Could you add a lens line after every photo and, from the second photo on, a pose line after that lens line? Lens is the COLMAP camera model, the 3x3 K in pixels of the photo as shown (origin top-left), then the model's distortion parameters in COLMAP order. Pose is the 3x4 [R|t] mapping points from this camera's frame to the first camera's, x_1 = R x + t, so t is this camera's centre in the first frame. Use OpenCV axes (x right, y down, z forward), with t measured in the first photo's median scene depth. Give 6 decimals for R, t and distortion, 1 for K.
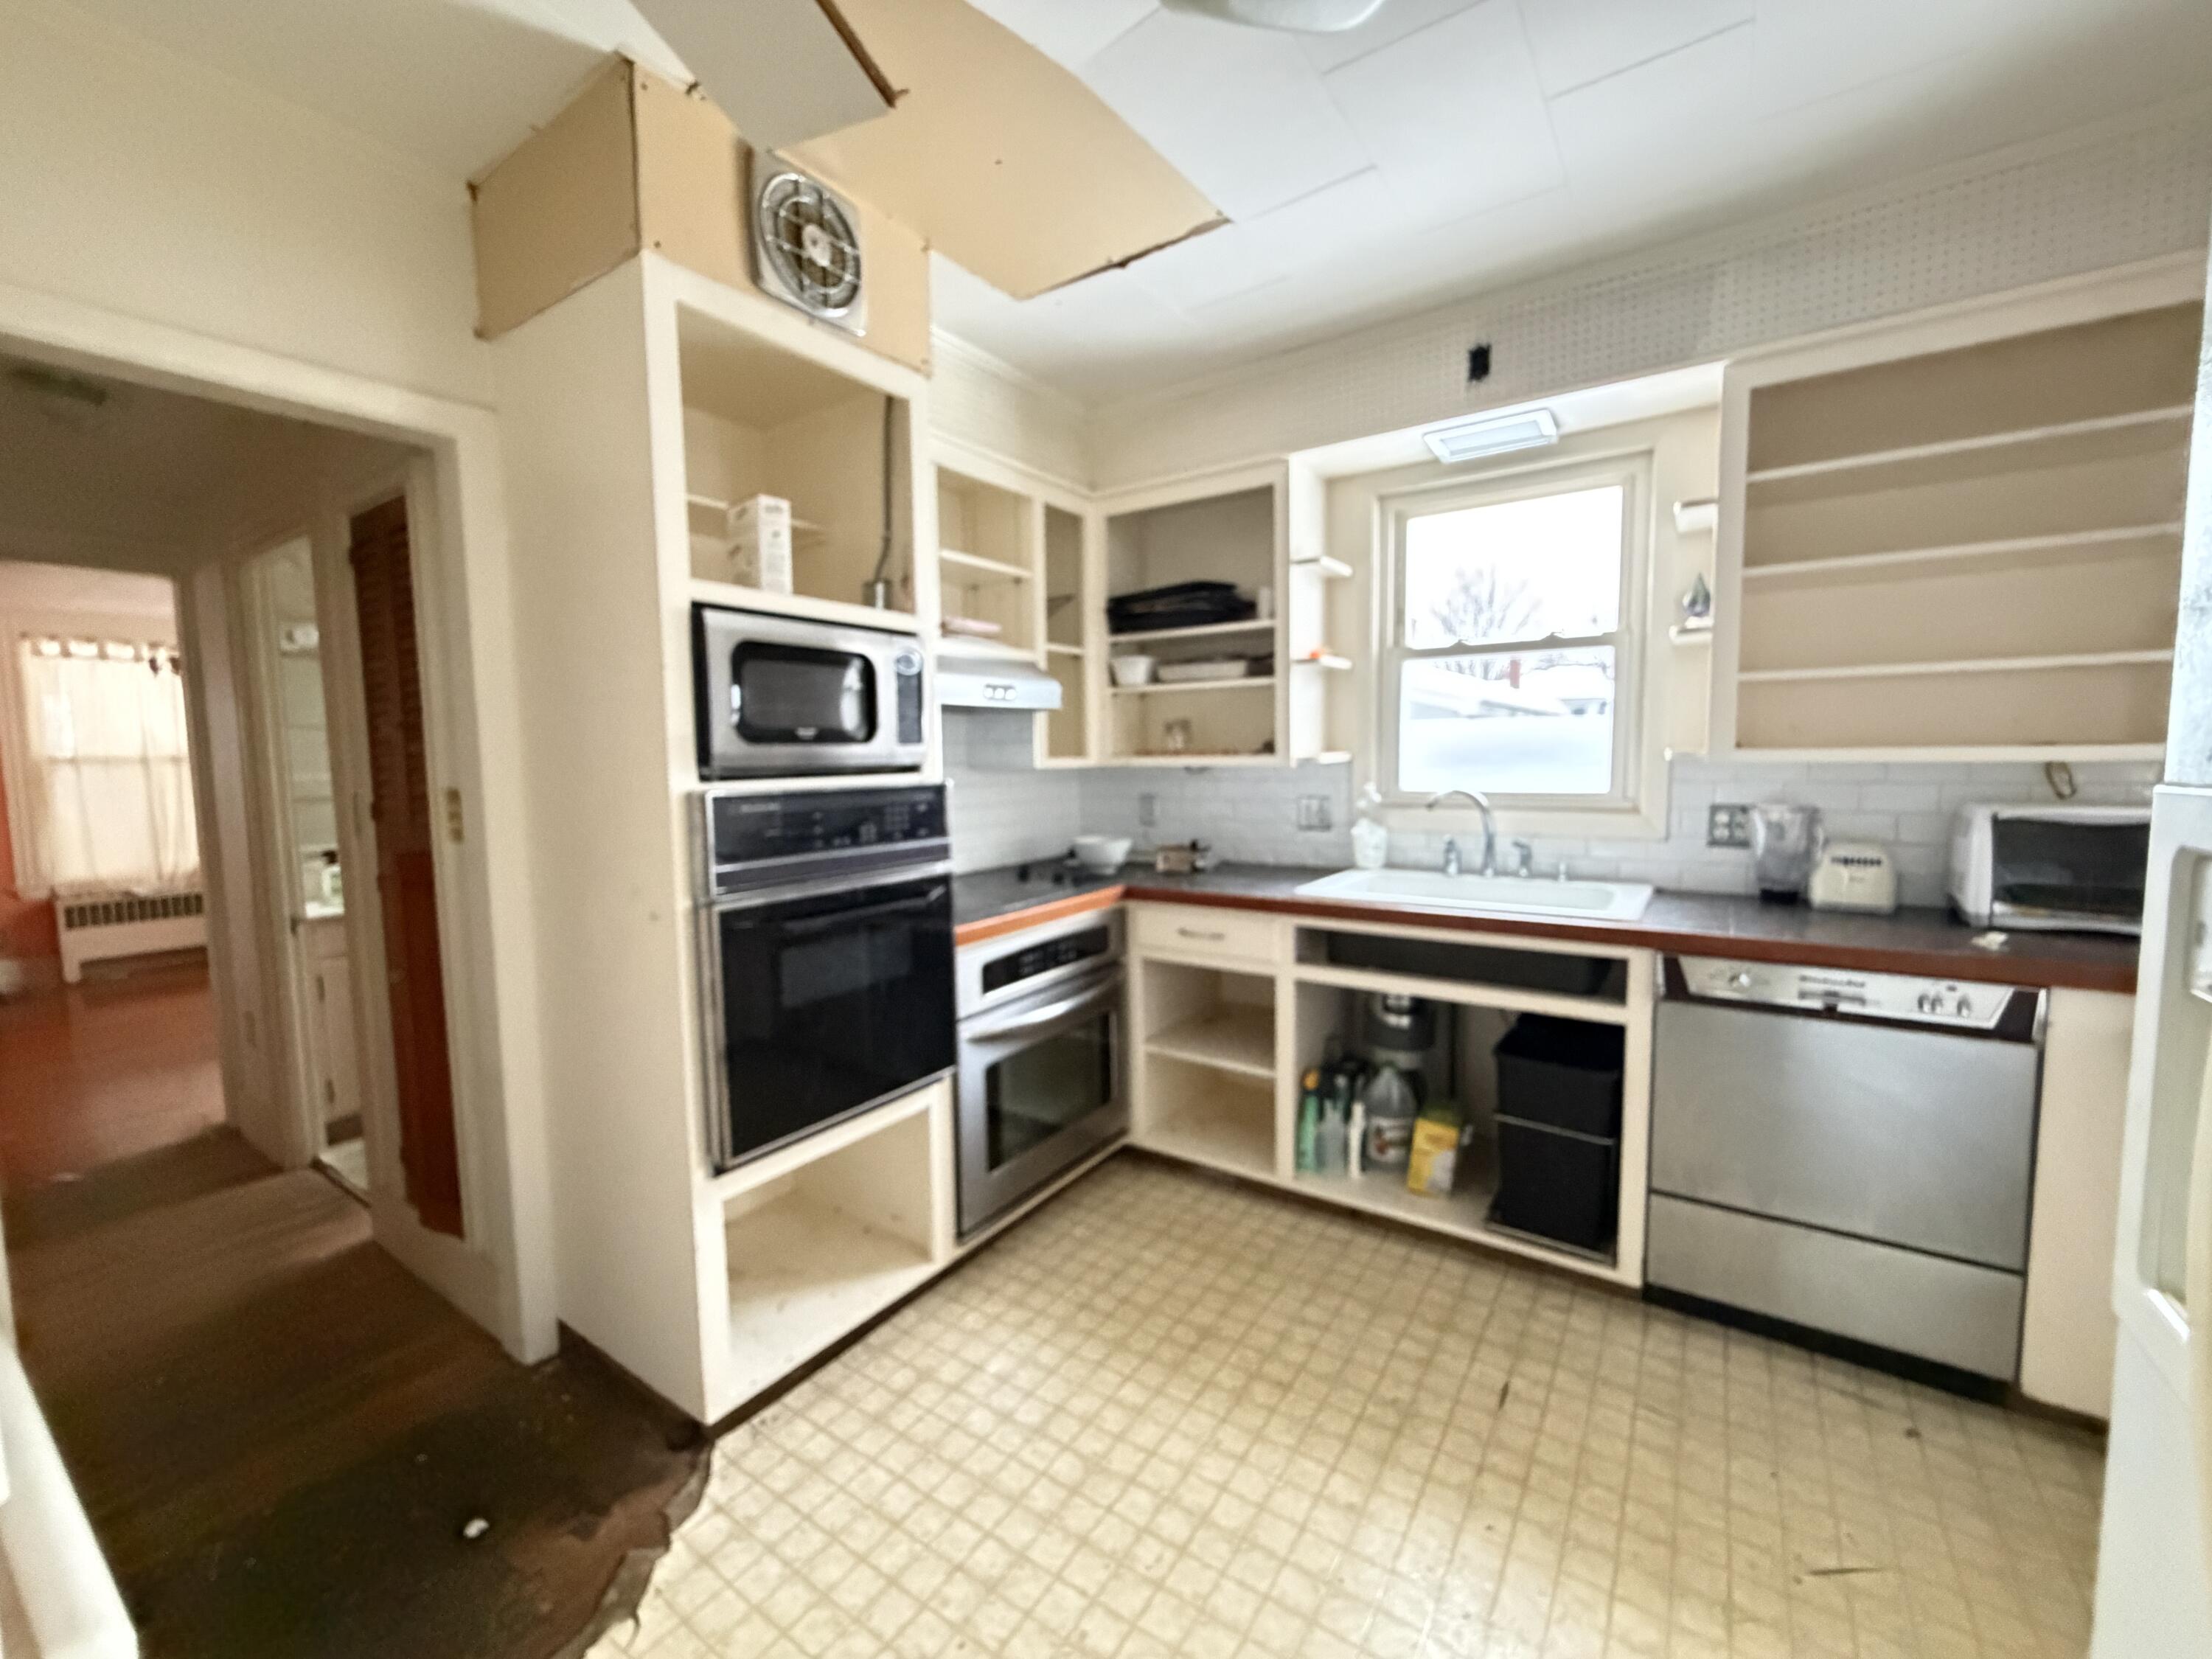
lens RADIAL K [[887.3, 0, 1114.6], [0, 887.3, 834.6], [0, 0, 1]] dist [-0.001947, 0.000326]
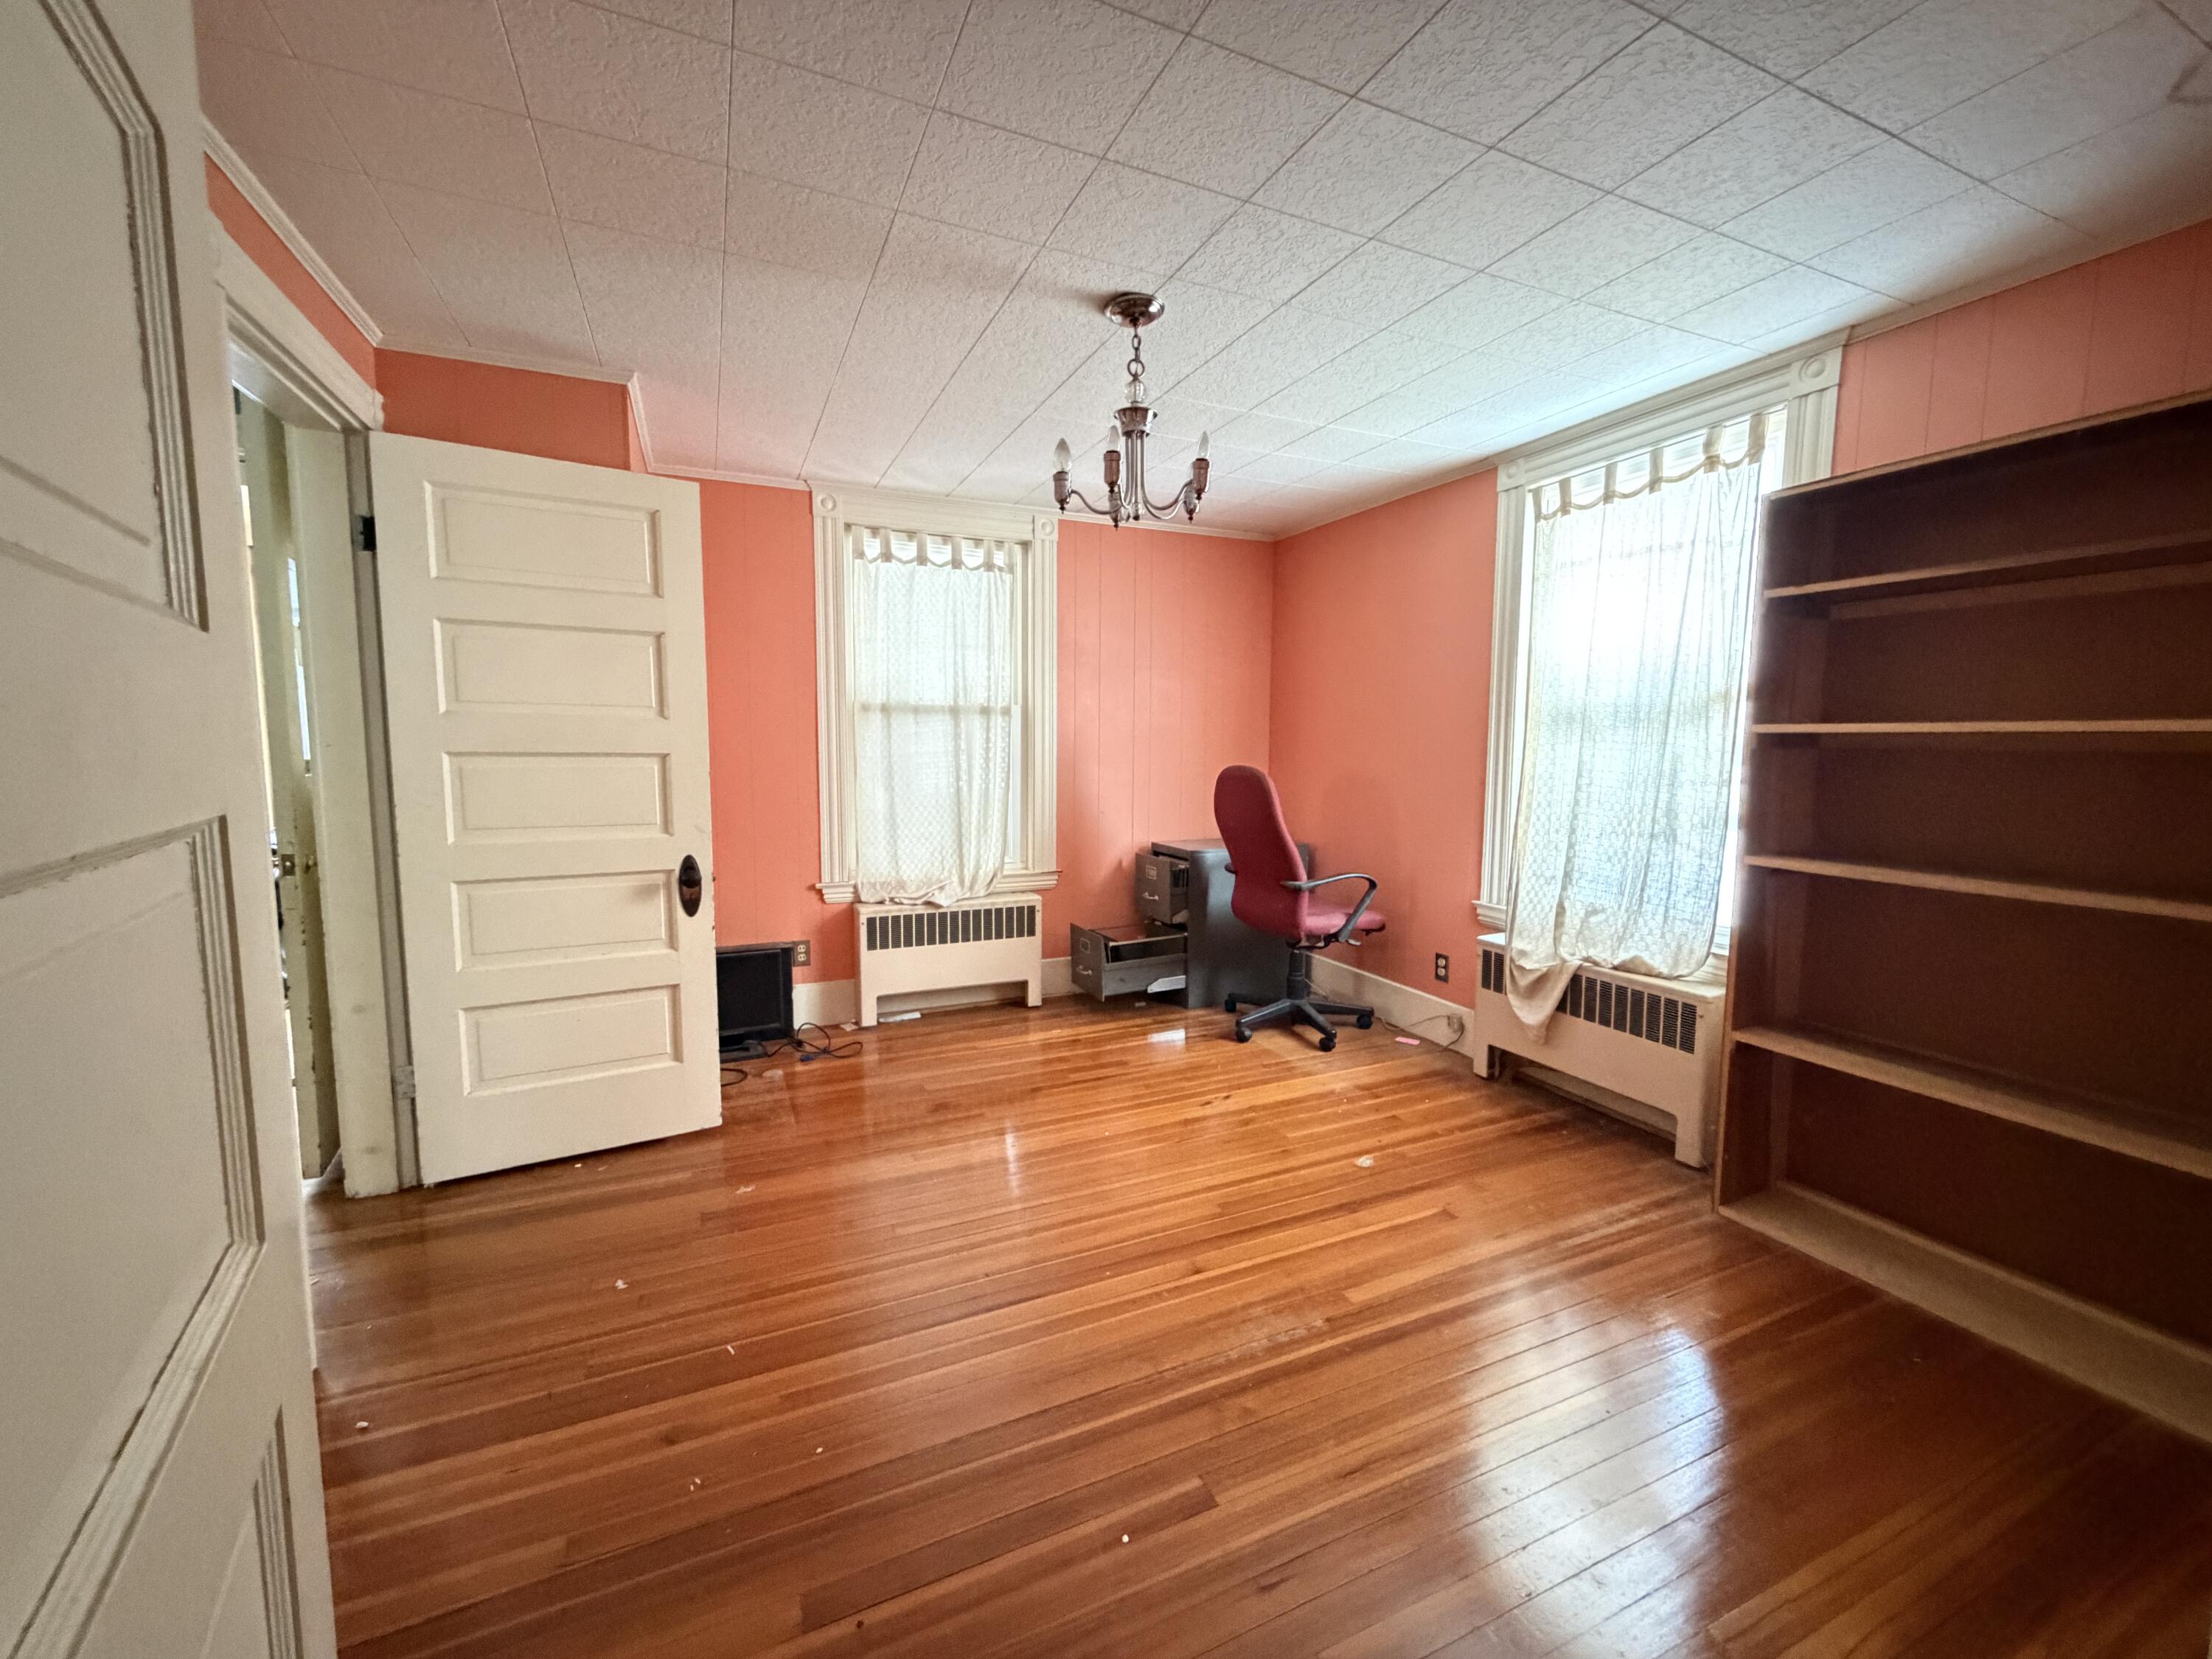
lens RADIAL K [[887.3, 0, 1124.7], [0, 887.3, 821.3], [0, 0, 1]] dist [-0.001947, 0.000326]
pose [[0.841343, 0.067334, -0.536291, -0.637653], [-0.061038, 0.997699, 0.029508, -0.026429], [0.537044, 0.007907, 0.843517, 0.512865]]
